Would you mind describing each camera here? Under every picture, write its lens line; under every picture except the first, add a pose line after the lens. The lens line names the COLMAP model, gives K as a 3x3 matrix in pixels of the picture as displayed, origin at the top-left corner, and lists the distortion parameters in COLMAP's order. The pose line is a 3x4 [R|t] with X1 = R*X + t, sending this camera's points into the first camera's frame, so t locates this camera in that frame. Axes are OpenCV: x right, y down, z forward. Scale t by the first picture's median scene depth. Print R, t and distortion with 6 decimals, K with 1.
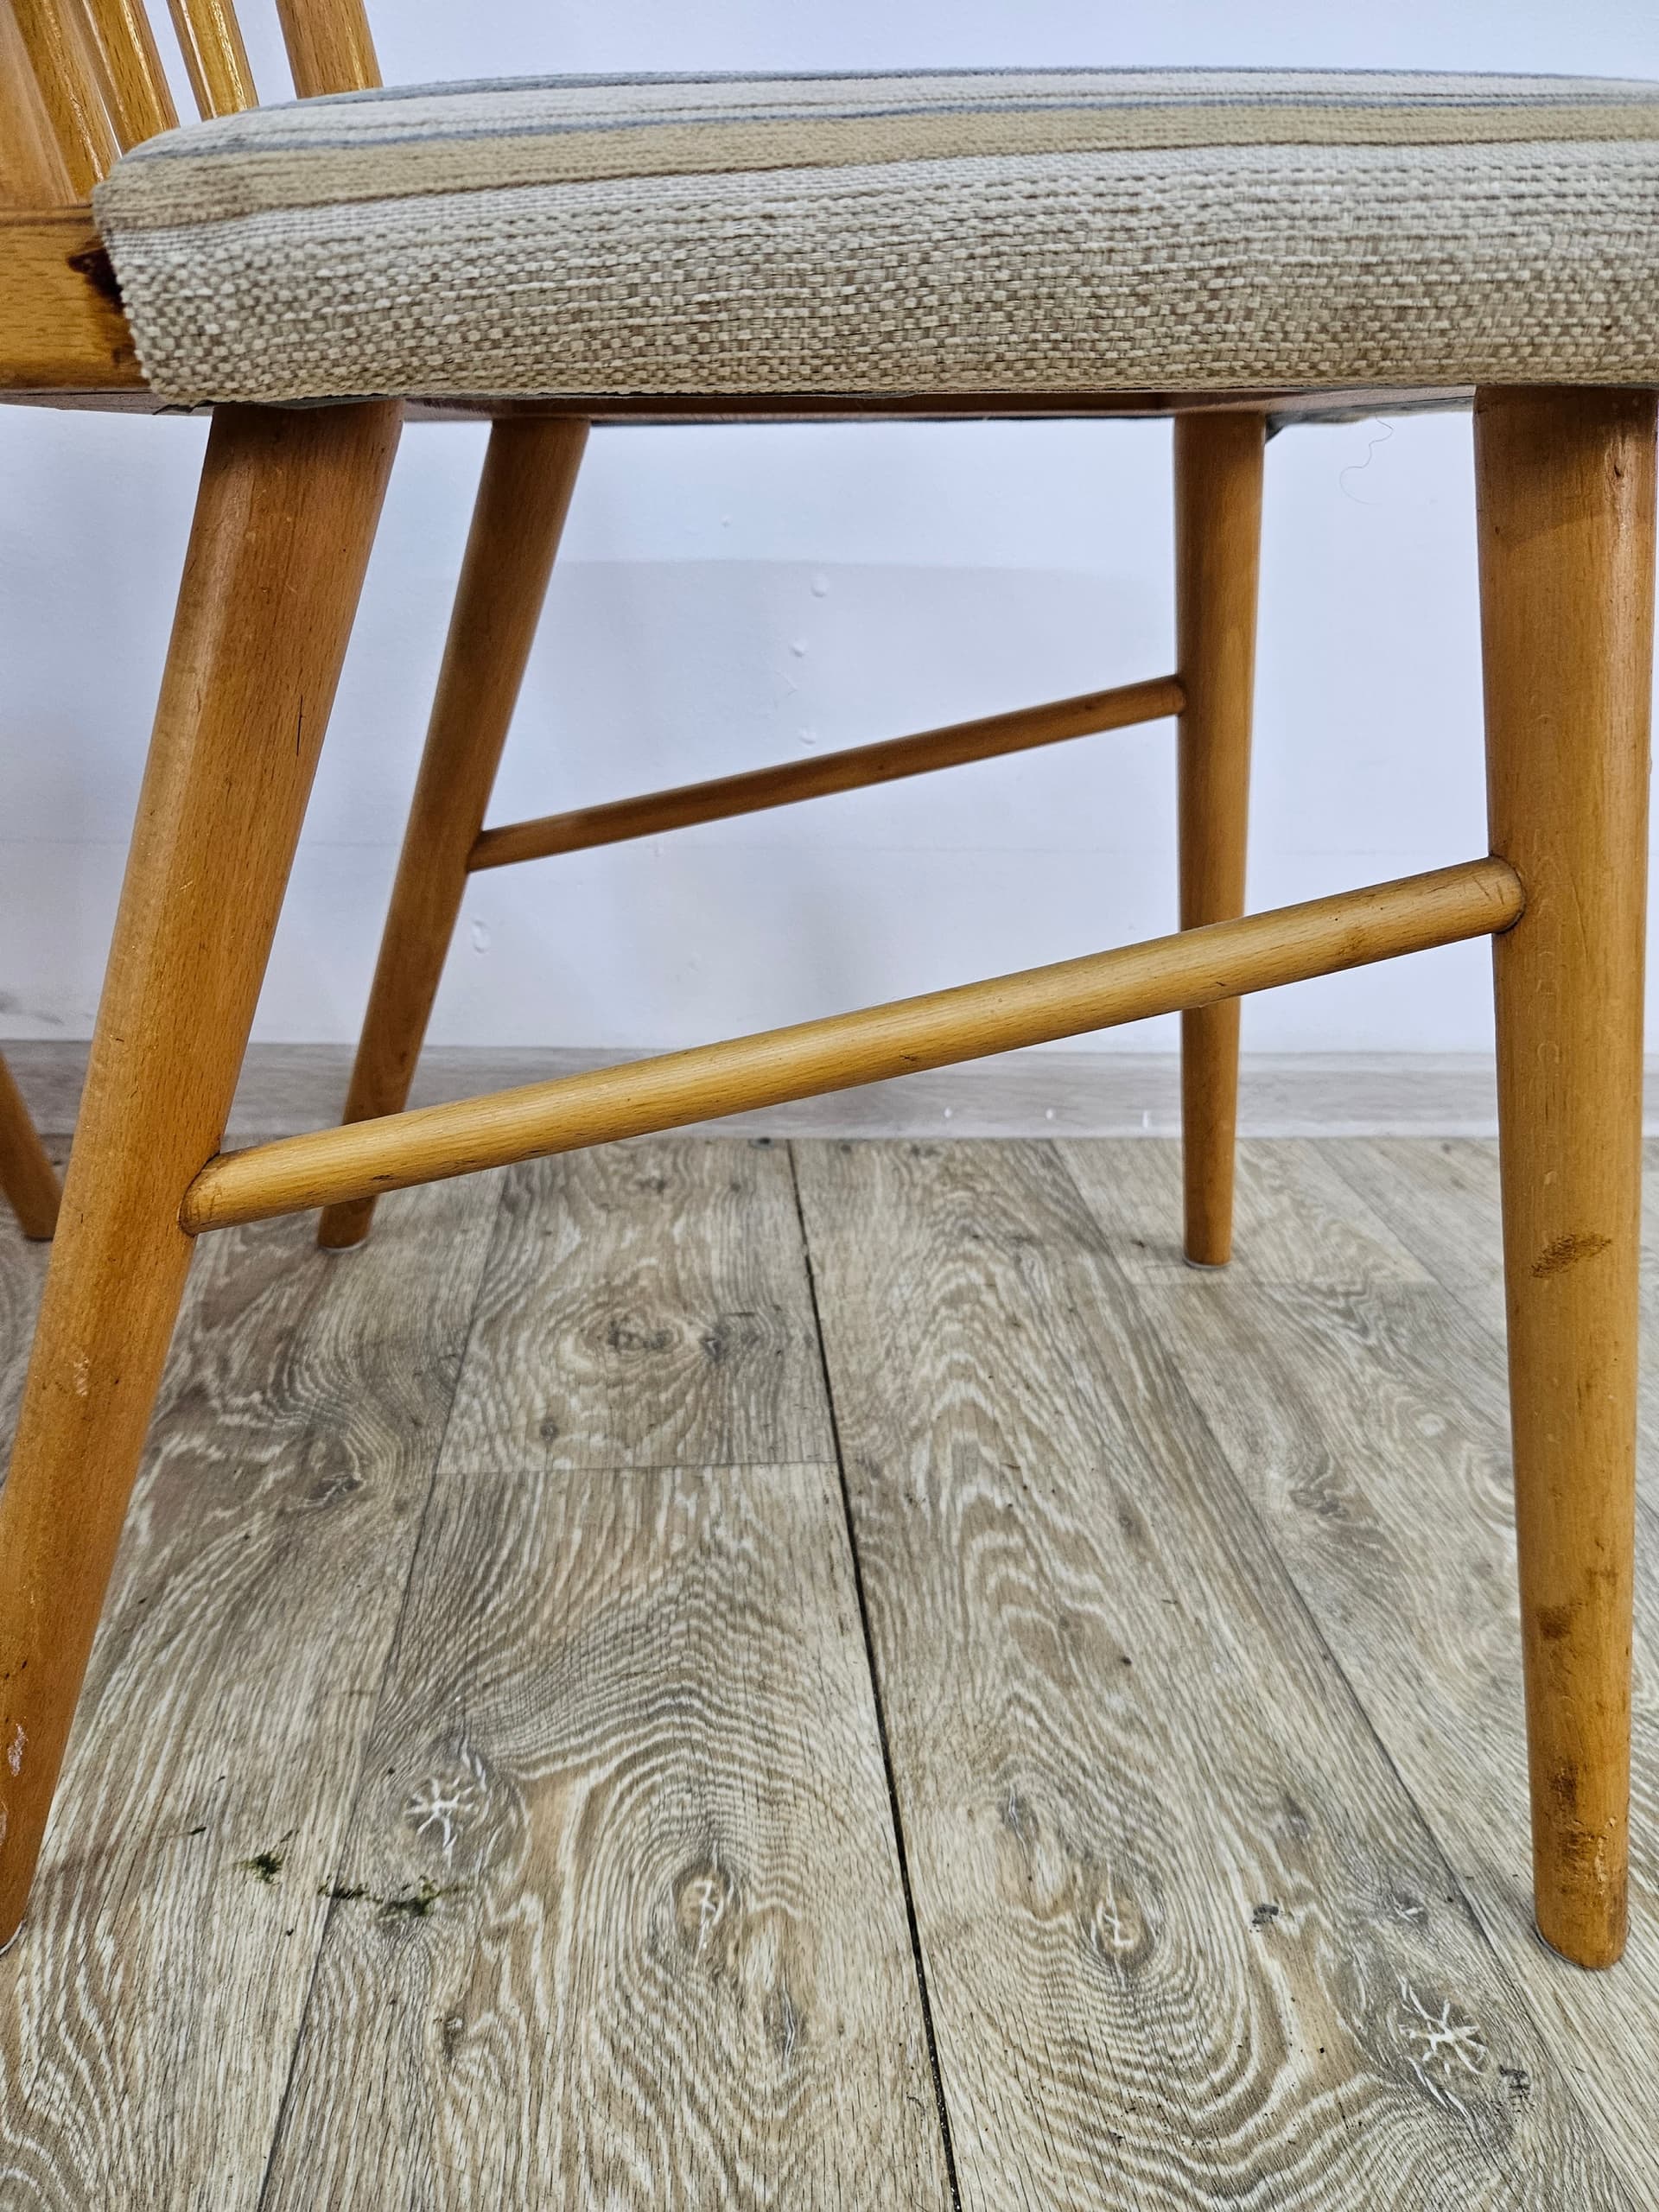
lens RADIAL K [[1507.3, 0, 856.6], [0, 1507.3, 1119.3], [0, 0, 1]] dist [0.054738, -0.057107]
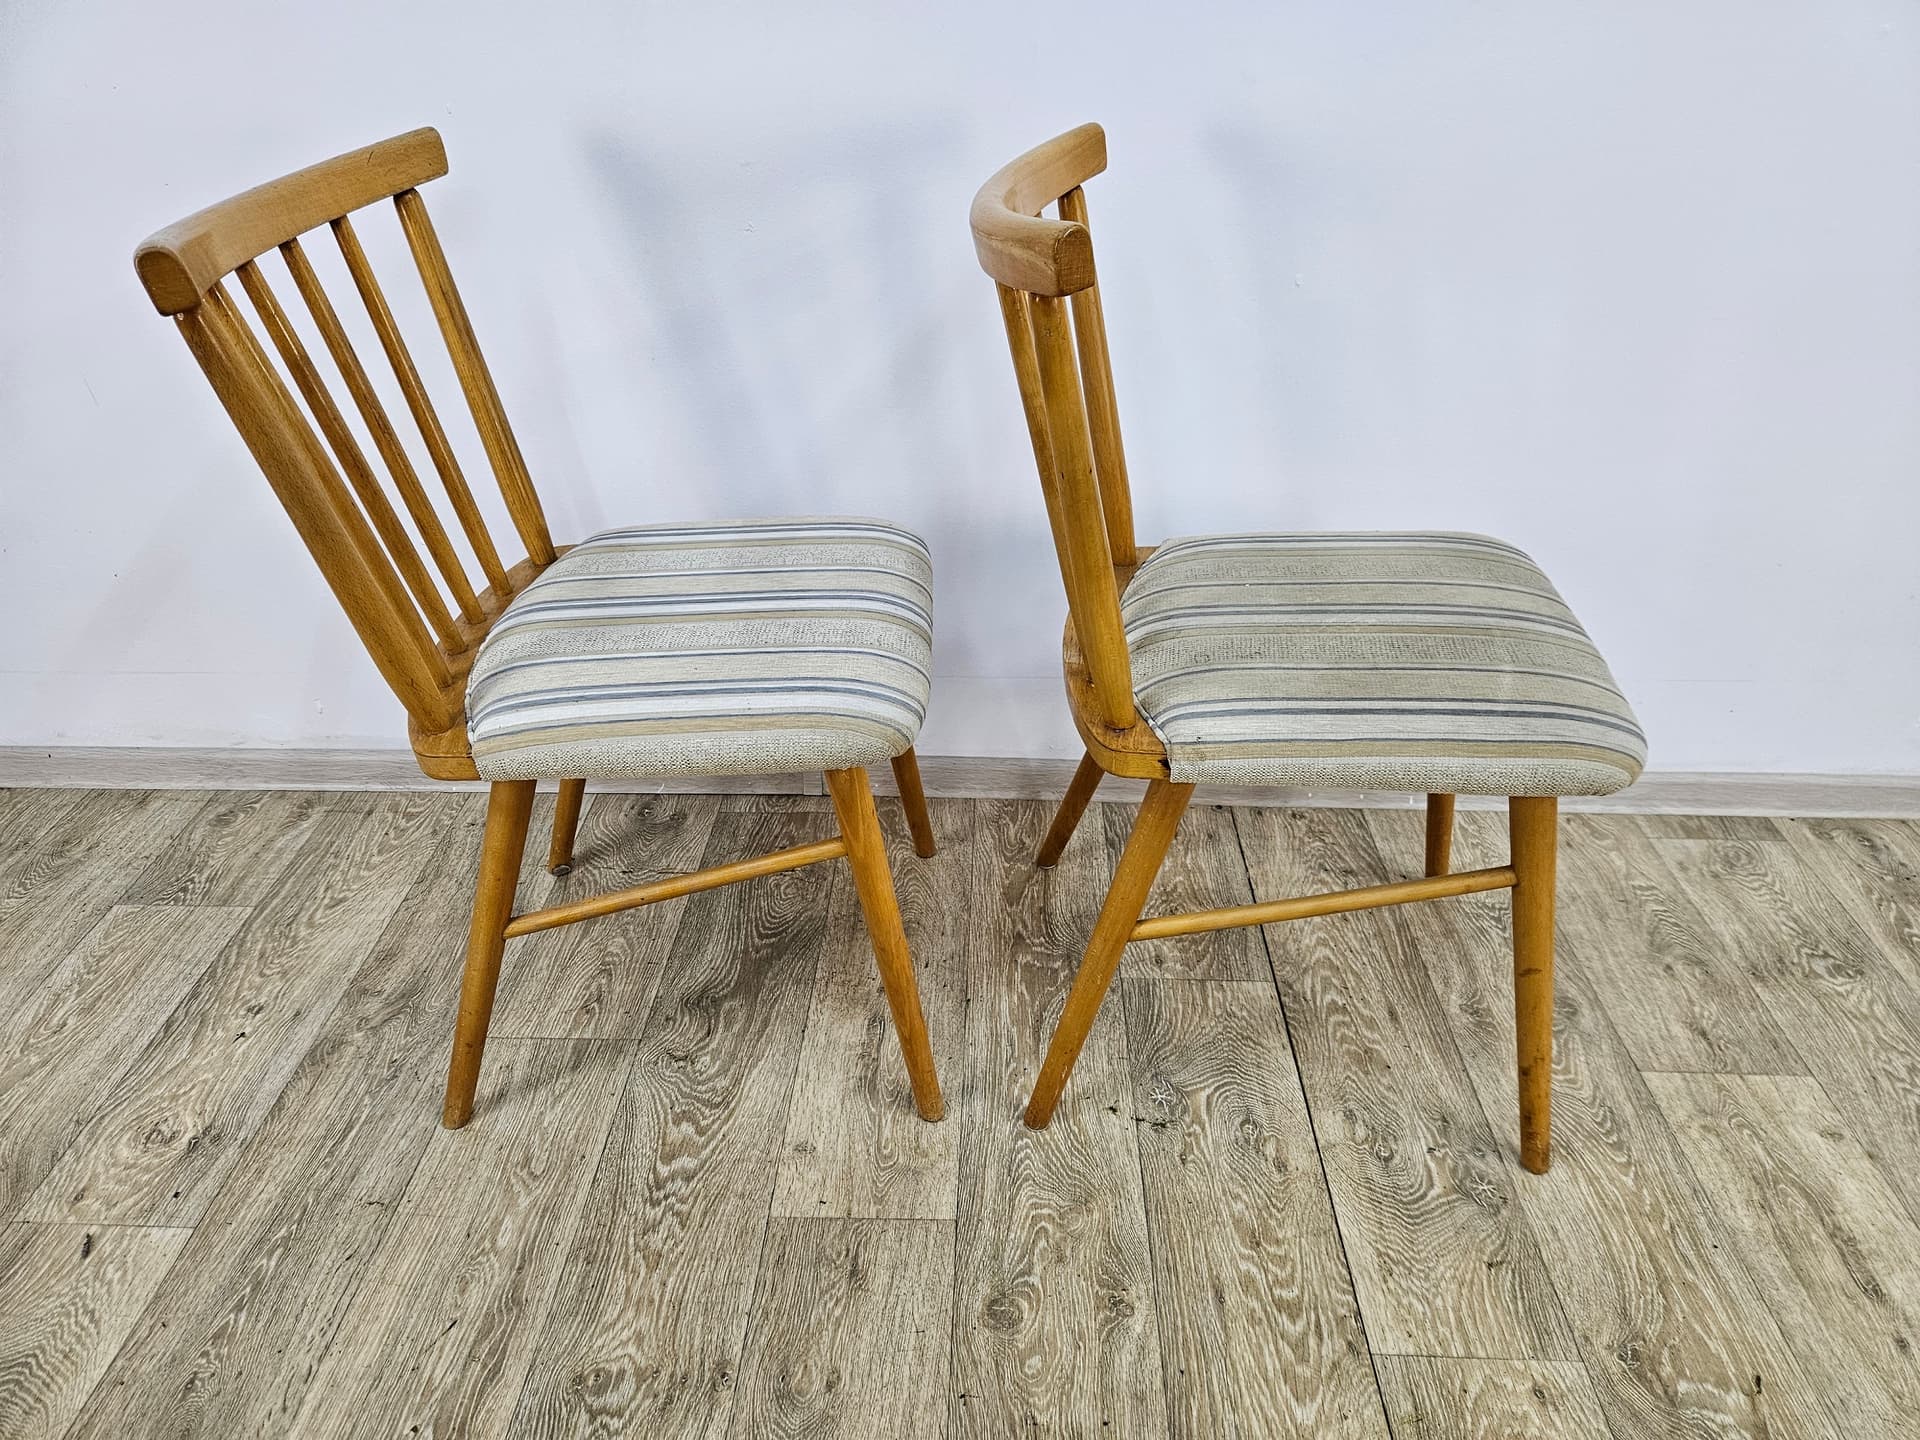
lens RADIAL K [[1308.4, 0, 961.9], [0, 1308.4, 708.1], [0, 0, 1]] dist [0.054738, -0.057107]
pose [[0.989268, 0.031626, -0.142651, -0.302404], [-0.013890, 0.992228, 0.123653, -0.648374], [0.145453, -0.120344, 0.982019, -1.564826]]
